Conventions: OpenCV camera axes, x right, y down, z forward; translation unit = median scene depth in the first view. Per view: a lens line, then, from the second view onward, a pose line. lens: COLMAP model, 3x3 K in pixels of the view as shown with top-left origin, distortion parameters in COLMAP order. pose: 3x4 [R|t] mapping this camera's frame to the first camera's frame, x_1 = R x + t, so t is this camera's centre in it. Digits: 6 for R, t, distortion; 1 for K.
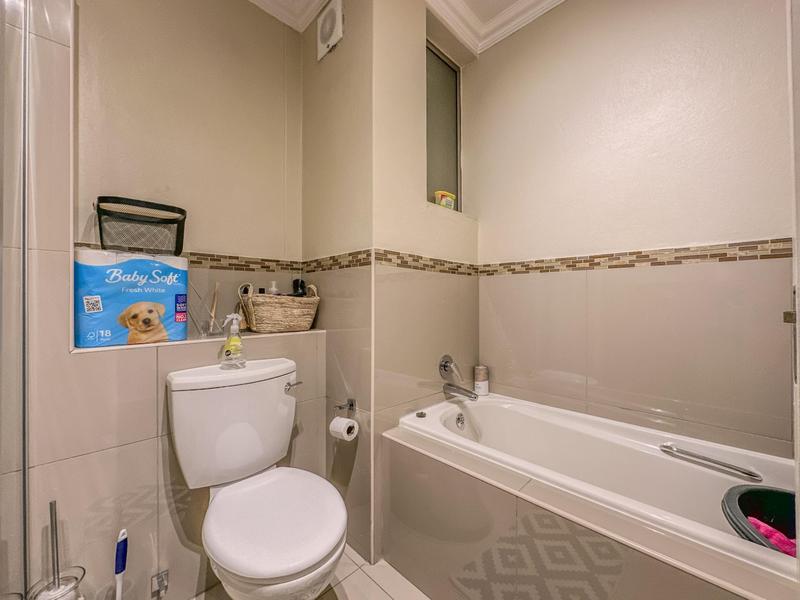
lens RADIAL K [[324.0, 0, 400.0], [0, 324.0, 300.0], [0, 0, 1]] dist [-0.003046, 0.000424]
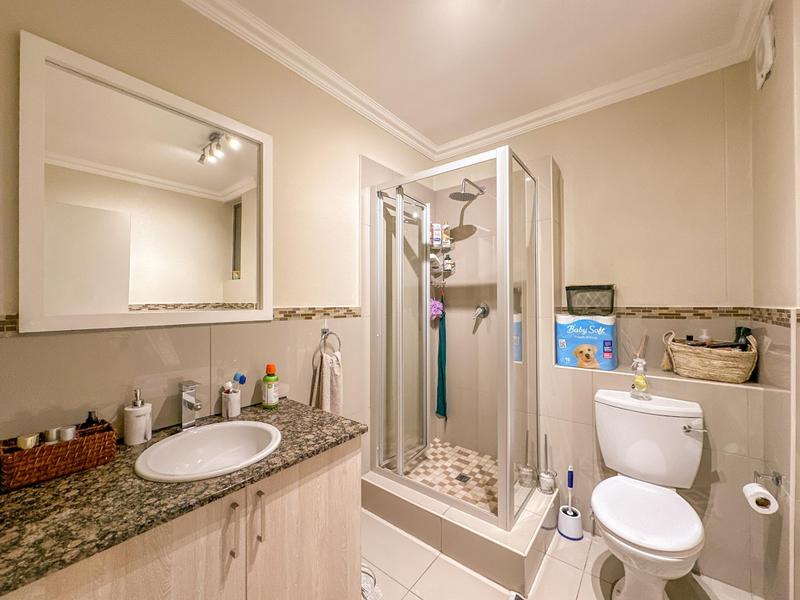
lens RADIAL K [[324.0, 0, 400.0], [0, 324.0, 300.0], [0, 0, 1]] dist [-0.003046, 0.000424]
pose [[0.111227, 0.000240, -0.993795, 0.690046], [0.012903, 0.999915, 0.001686, -0.208435], [0.993711, -0.013010, 0.111214, -0.144973]]
